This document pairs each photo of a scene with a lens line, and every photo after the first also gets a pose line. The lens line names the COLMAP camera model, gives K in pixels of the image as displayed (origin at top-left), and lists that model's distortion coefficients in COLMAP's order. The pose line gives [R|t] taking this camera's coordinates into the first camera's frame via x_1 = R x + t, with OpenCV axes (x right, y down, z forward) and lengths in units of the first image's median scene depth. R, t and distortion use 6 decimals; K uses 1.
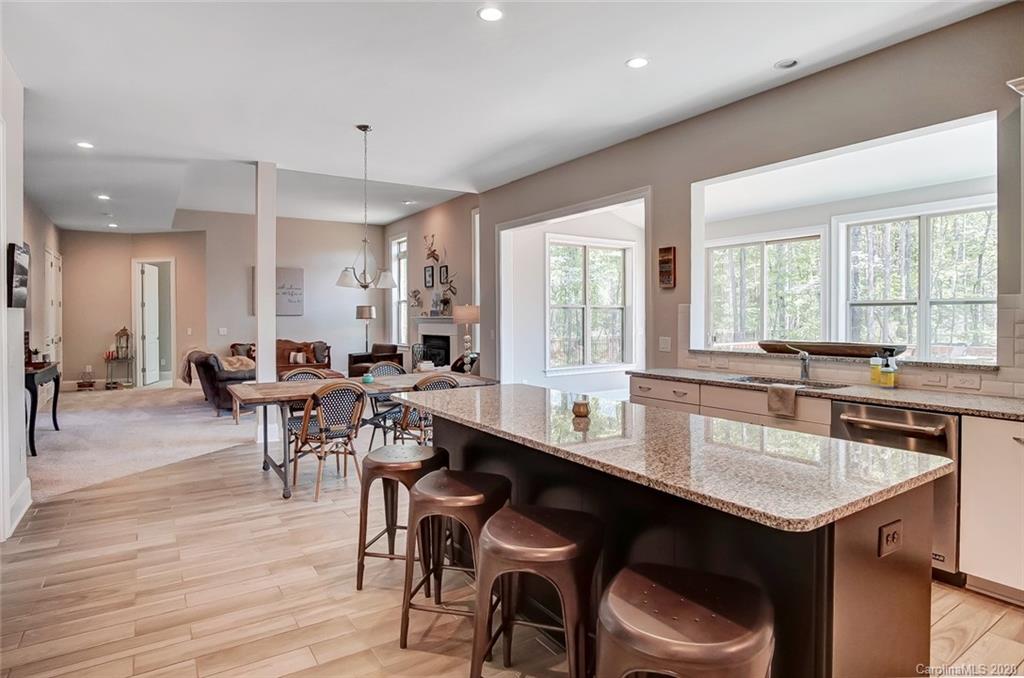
lens RADIAL K [[559.6, 0, 518.6], [0, 559.6, 321.0], [0, 0, 1]] dist [-0.026941, 0.005456]
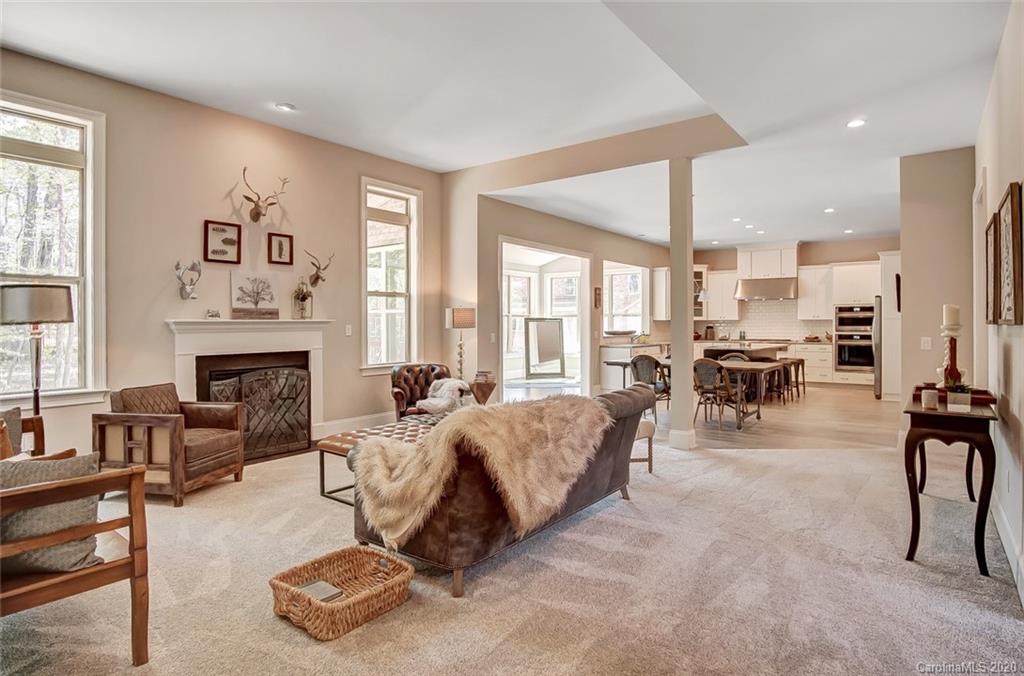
lens RADIAL K [[559.6, 0, 507.7], [0, 559.6, 327.9], [0, 0, 1]] dist [-0.026941, 0.005456]
pose [[-0.321354, -0.002210, 0.946957, -0.790409], [0.015281, 0.999855, 0.007519, -0.000018], [-0.946836, 0.016886, -0.321273, 0.990807]]
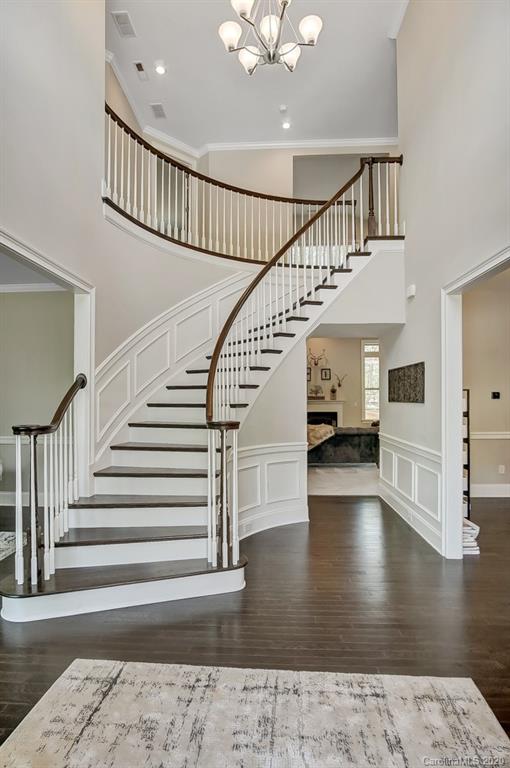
lens RADIAL K [[419.0, 0, 256.9], [0, 419.0, 389.1], [0, 0, 1]] dist [-0.007284, -0.001362]
pose [[0.587588, 0.018377, 0.808952, -1.266917], [0.009675, 0.999511, -0.029733, -0.005671], [-0.809103, 0.025297, 0.587123, 0.462762]]
